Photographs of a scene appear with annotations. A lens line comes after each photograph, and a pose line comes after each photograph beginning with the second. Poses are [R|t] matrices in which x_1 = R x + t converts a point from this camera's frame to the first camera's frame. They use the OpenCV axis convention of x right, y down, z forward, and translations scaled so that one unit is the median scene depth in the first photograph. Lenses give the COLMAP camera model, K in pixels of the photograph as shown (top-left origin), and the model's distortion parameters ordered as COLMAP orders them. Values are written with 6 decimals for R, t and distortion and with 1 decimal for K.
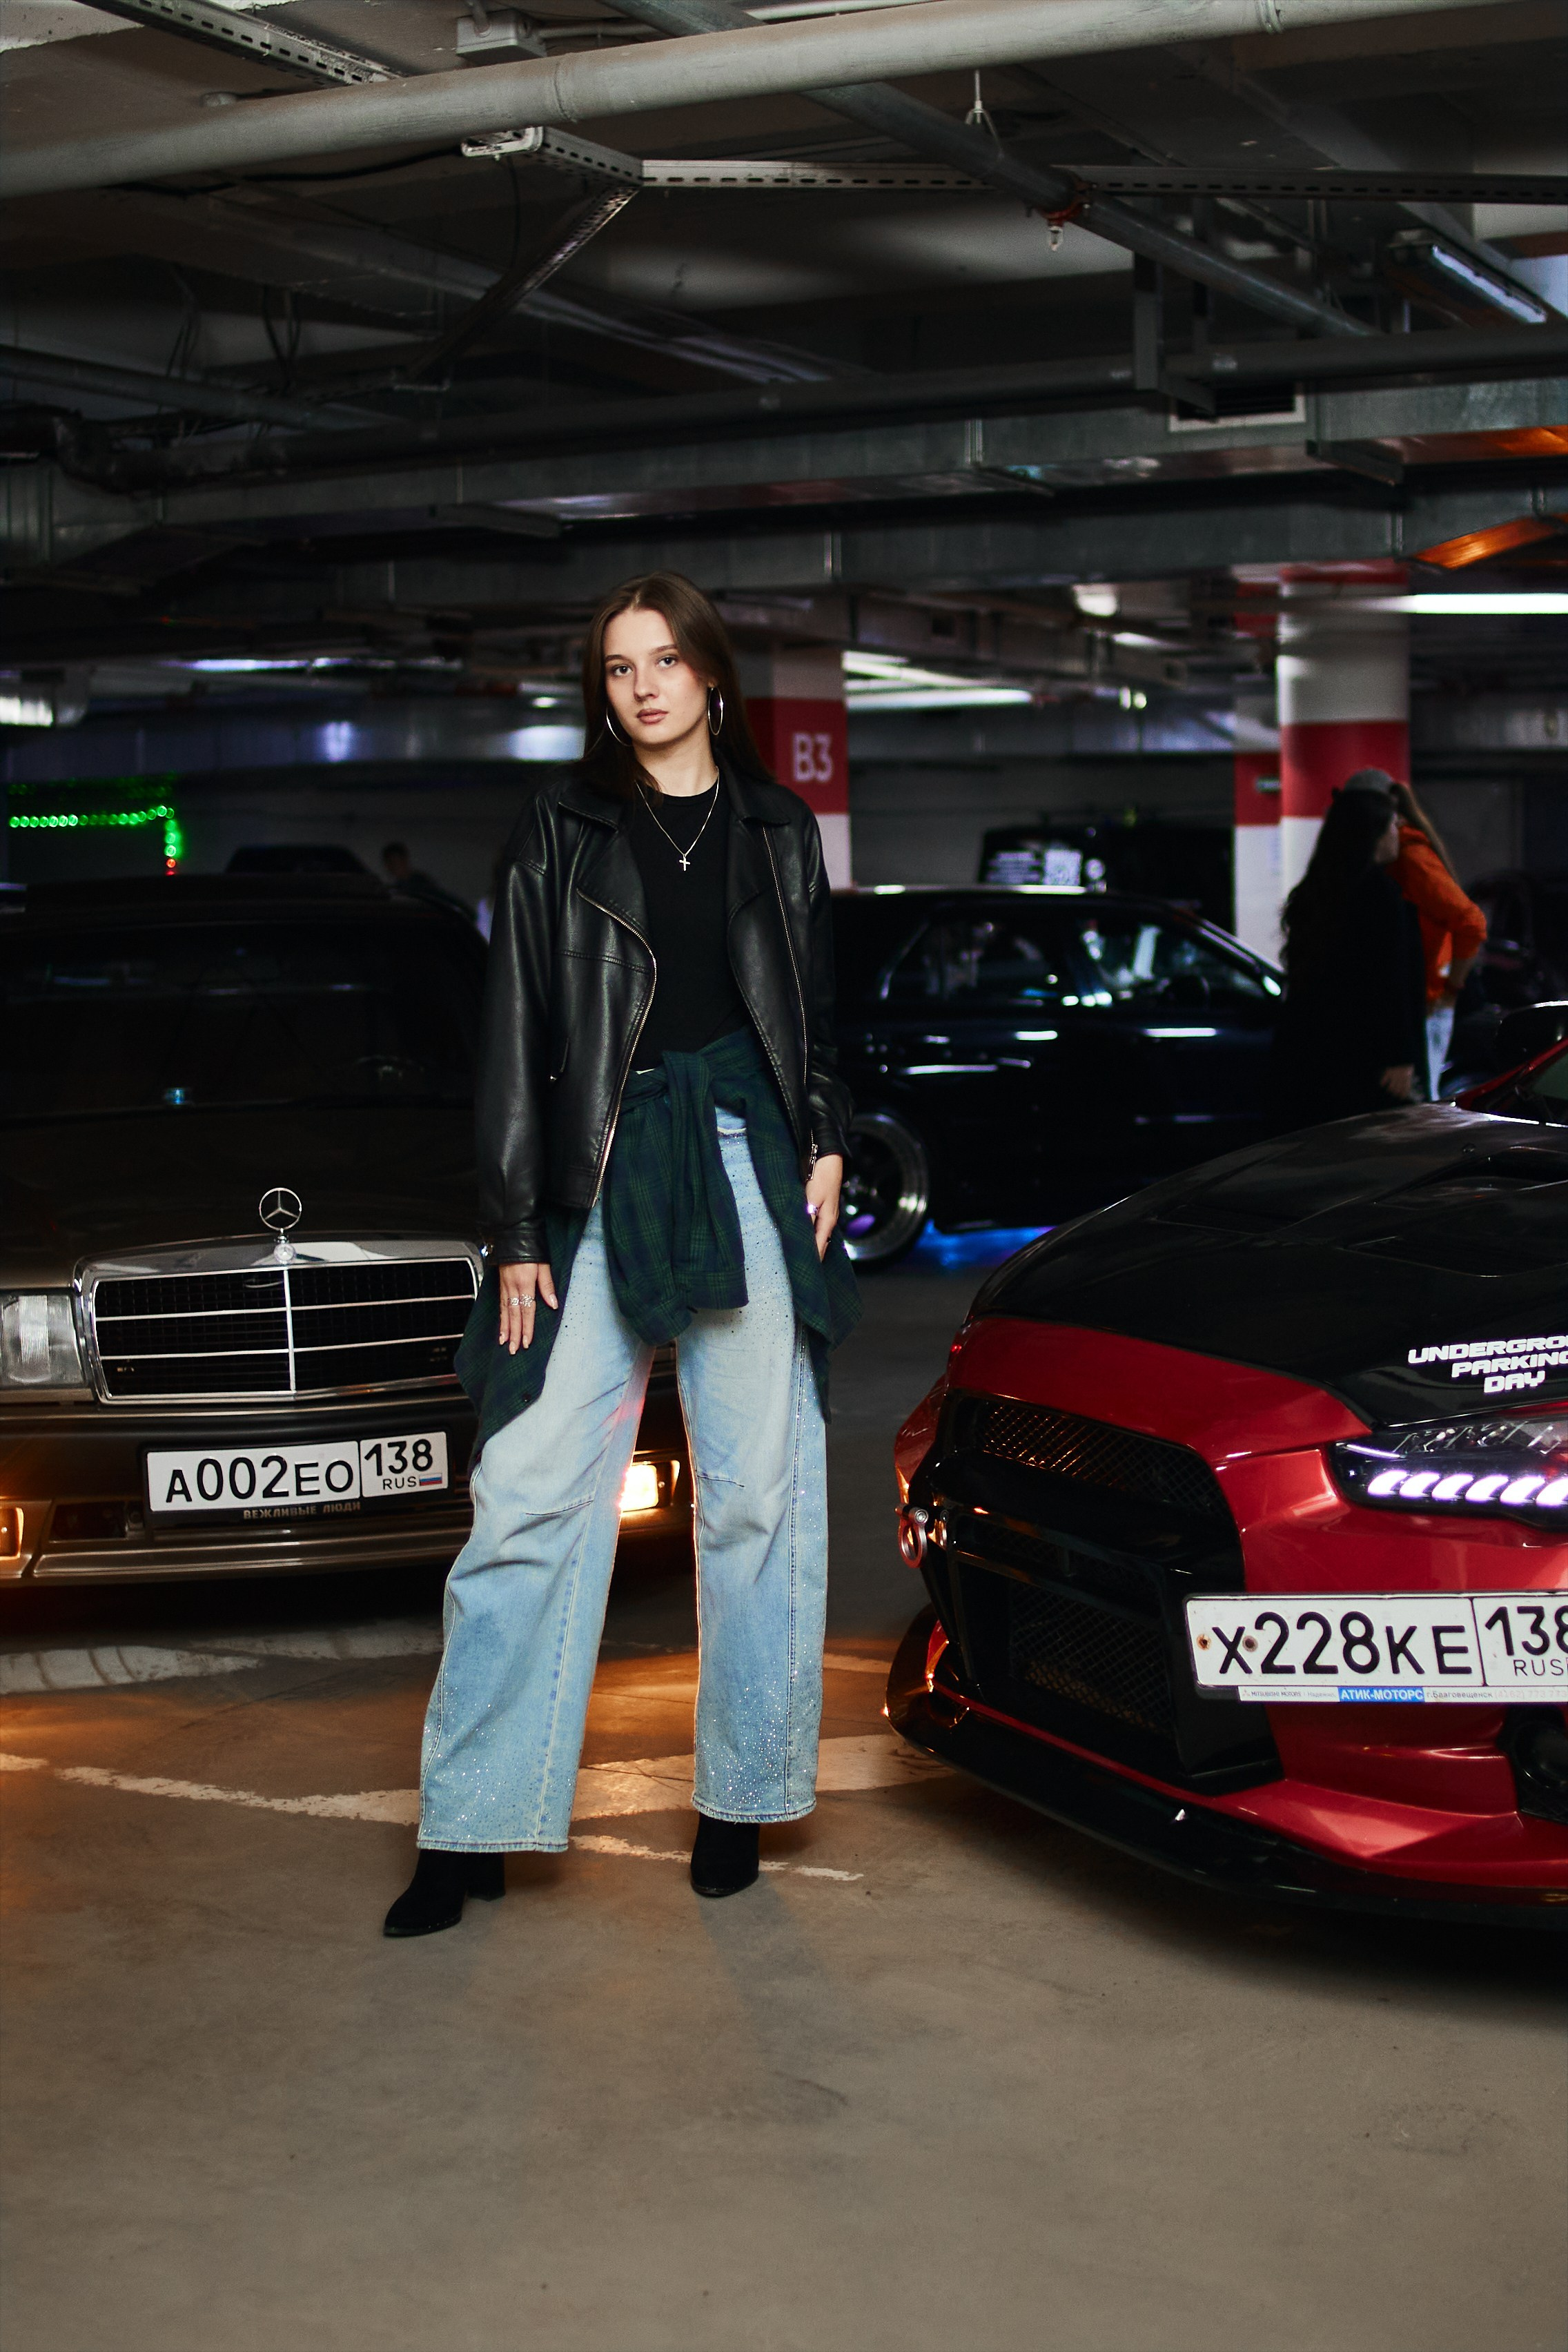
lens RADIAL K [[3246.1, 0, 799.6], [0, 3246.1, 1182.0], [0, 0, 1]] dist [-0.165087, 0.185931]
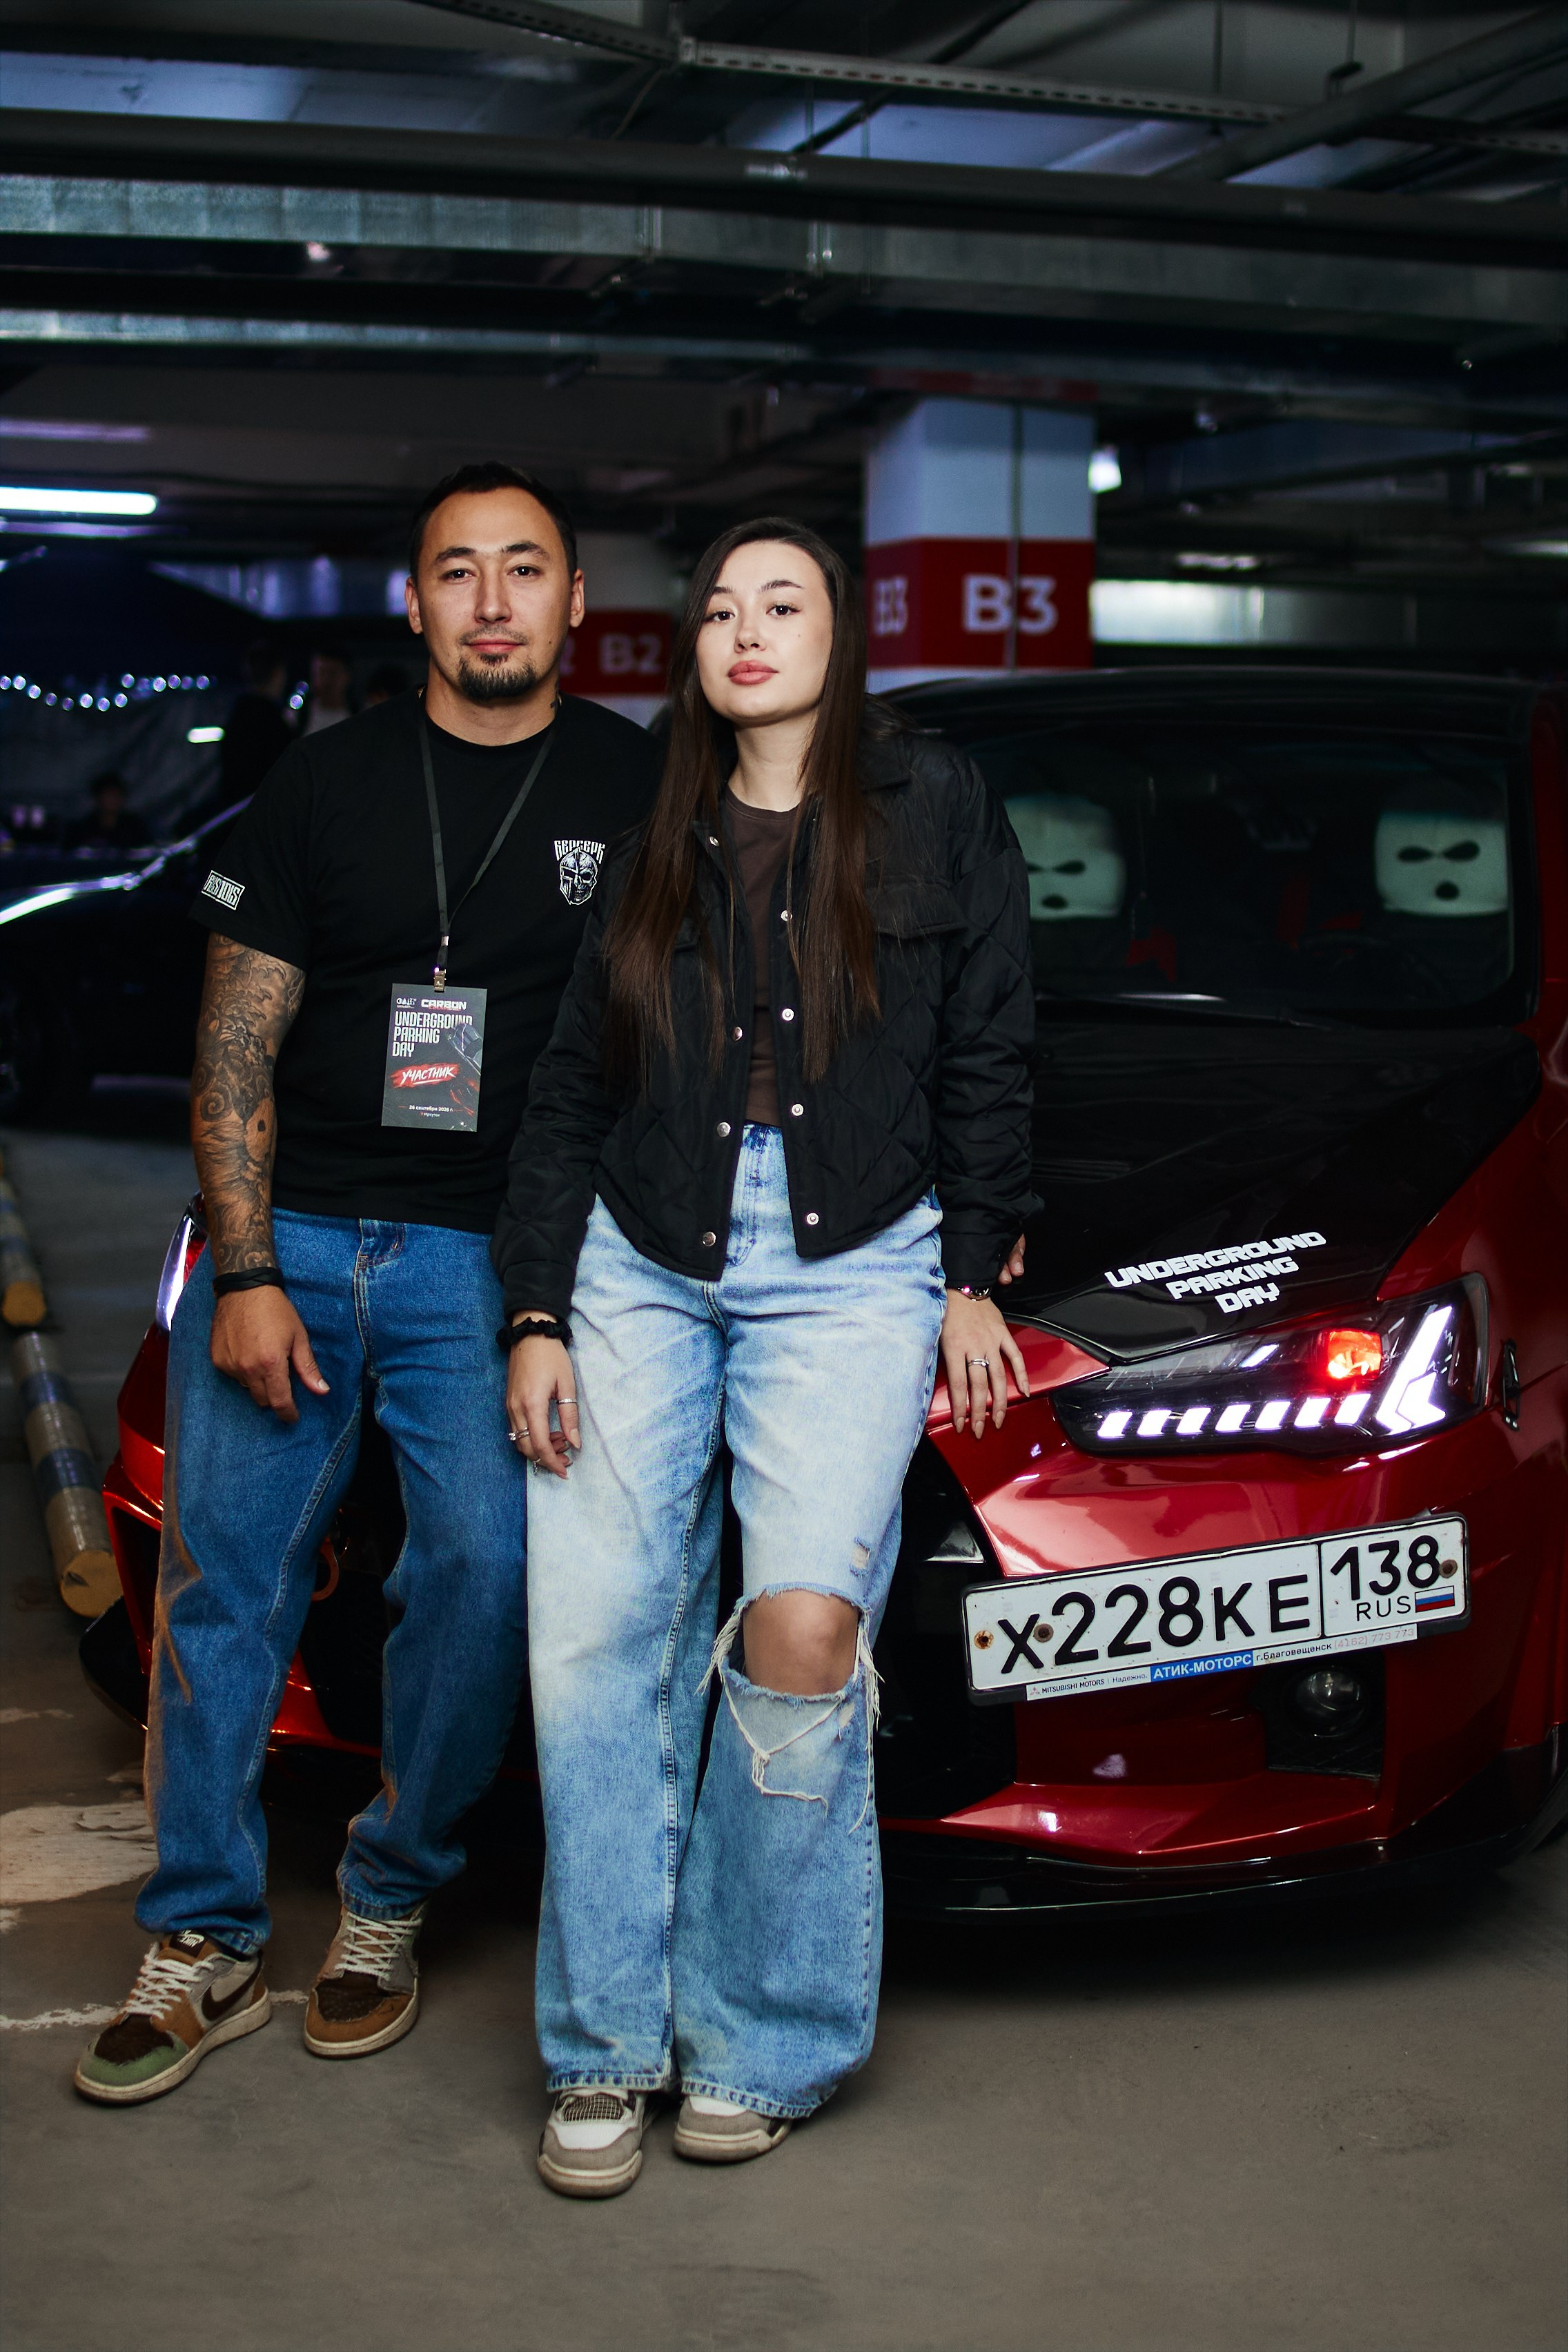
lens RADIAL K [[3134.4, 0, 853.7], [0, 3134.4, 1235.9], [0, 0, 1]] dist [-0.083388, -0.009982]
pose [[0.736420, -0.080027, 0.671774, -0.303587], [0.041771, 0.996463, 0.072916, -0.015974], [-0.675234, -0.025636, 0.737158, 0.293964]]
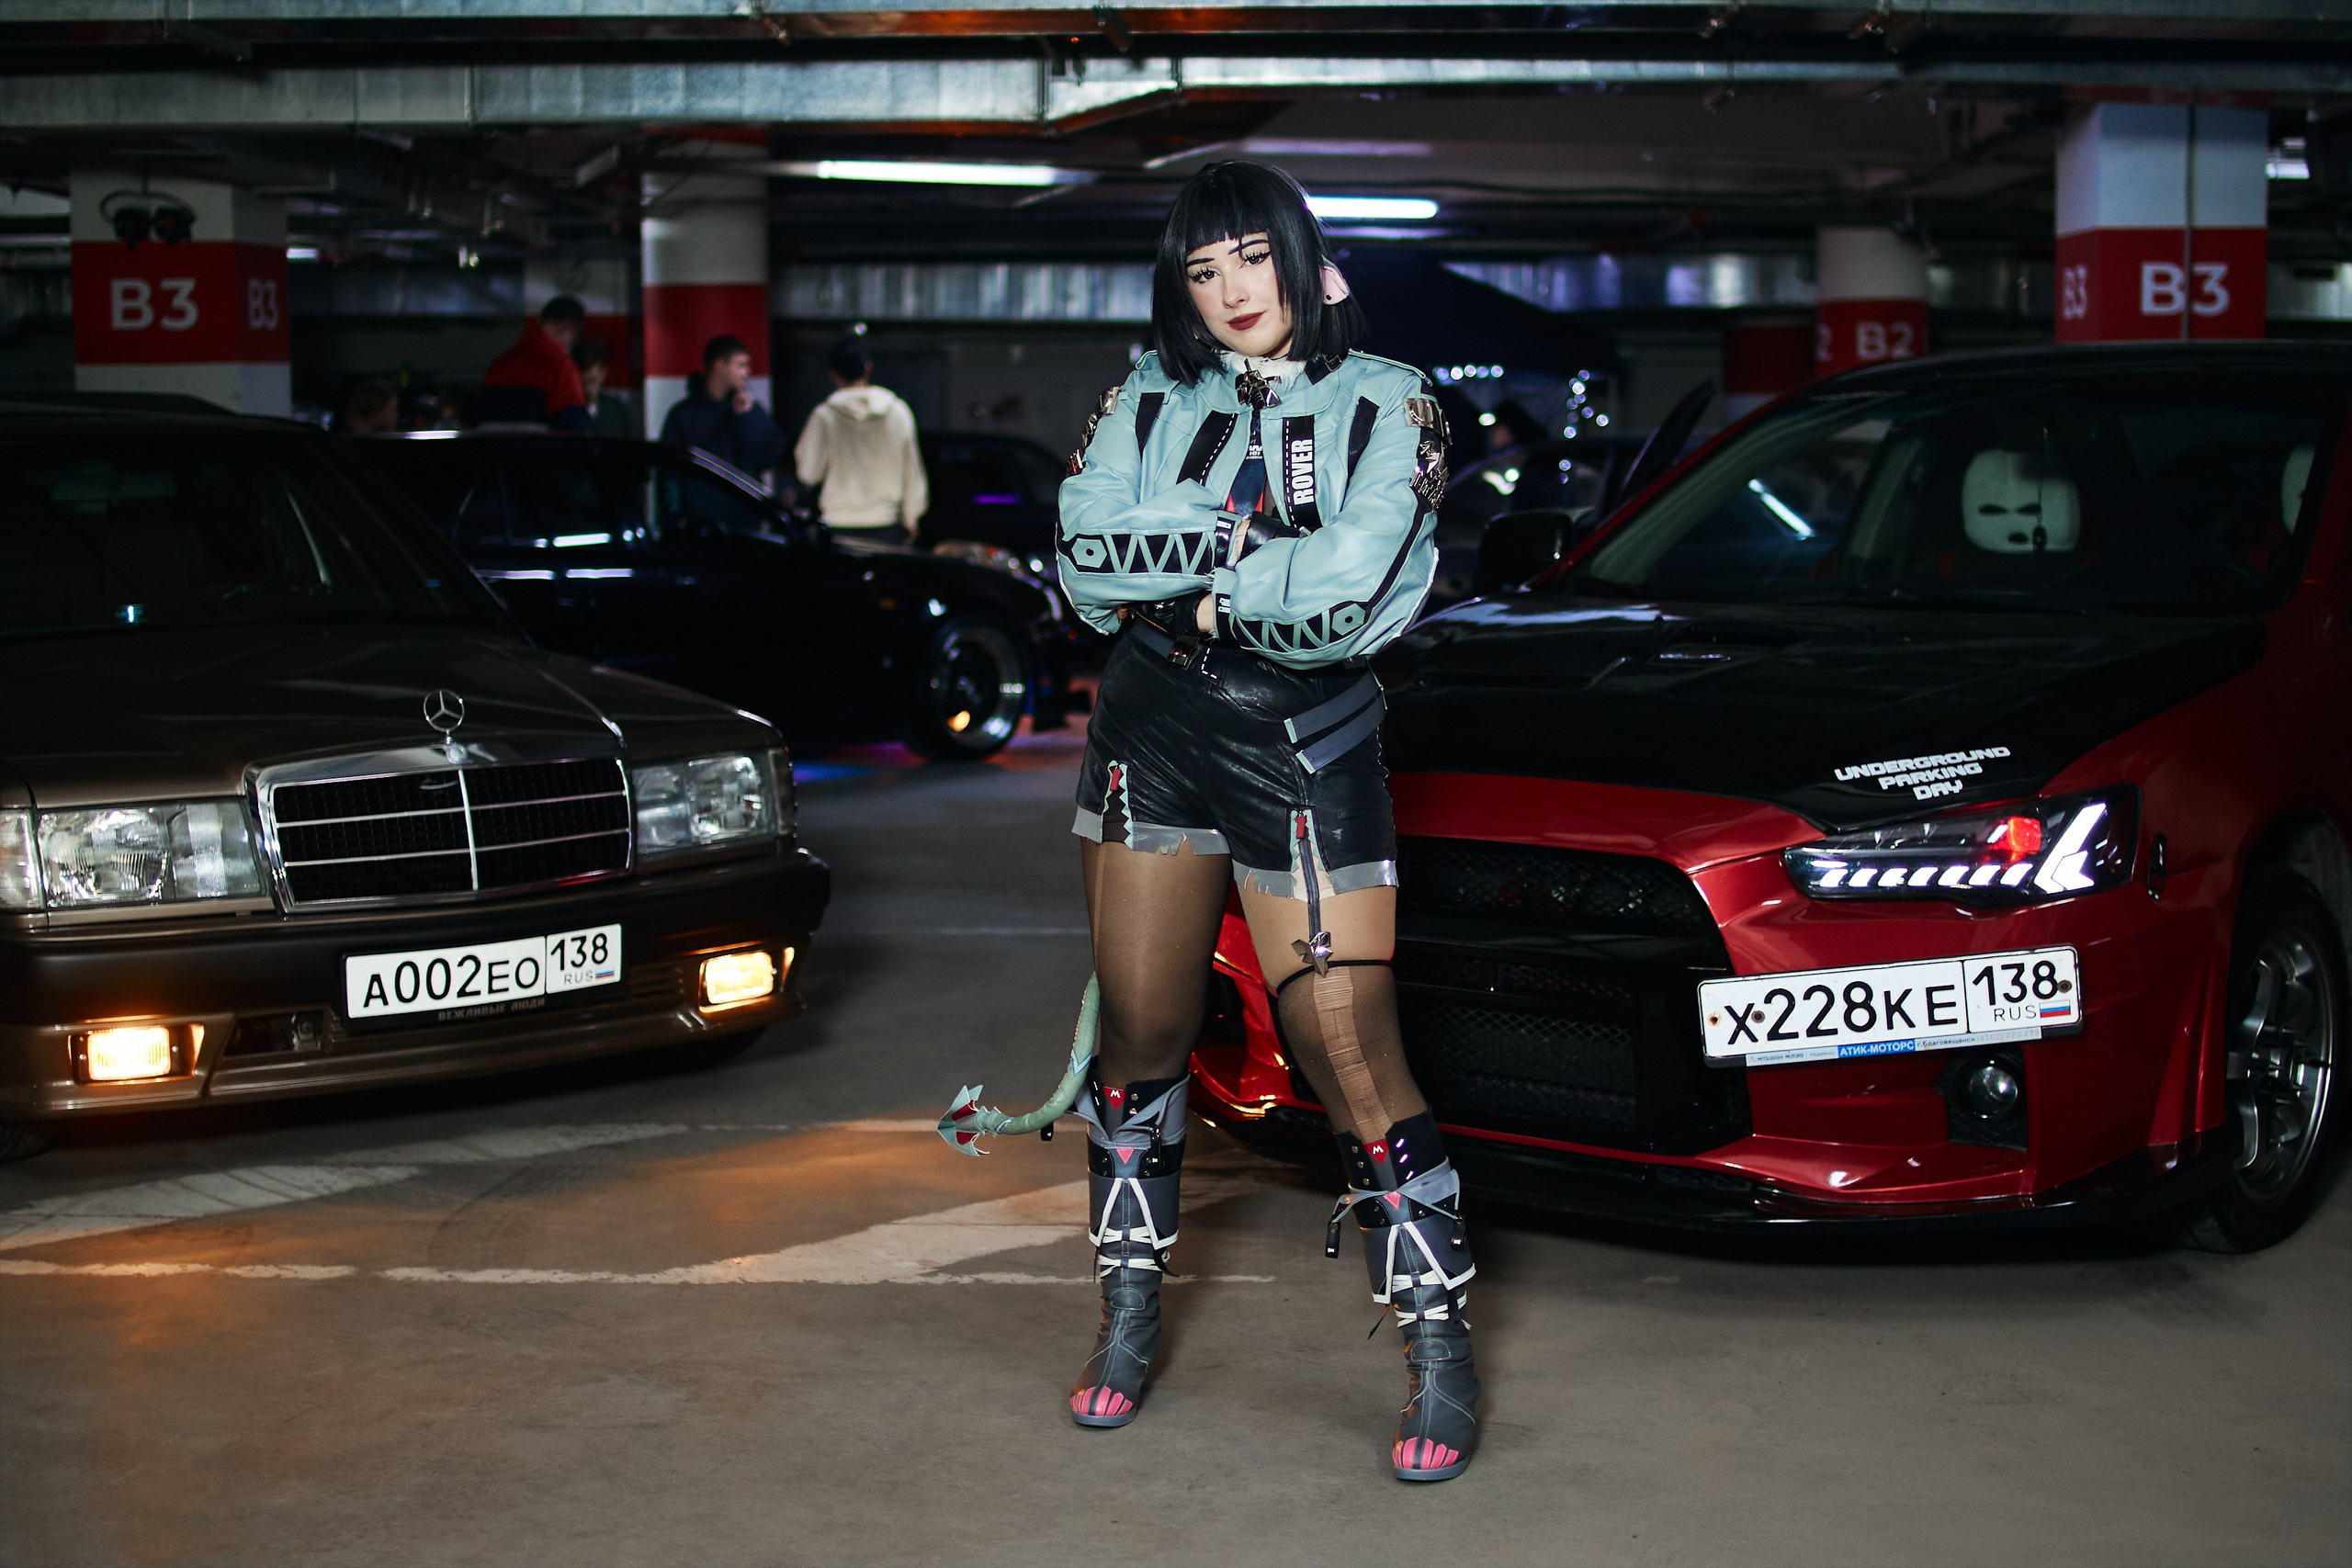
lens RADIAL K [[3245.8, 0, 1194.1], [0, 3245.8, 779.0], [0, 0, 1]] dist [-0.165087, 0.185931]
pose [[0.909687, -0.027707, 0.414370, -0.370827], [0.025726, 0.999615, 0.010362, 0.025946], [-0.414497, 0.001234, 0.910050, 0.001604]]
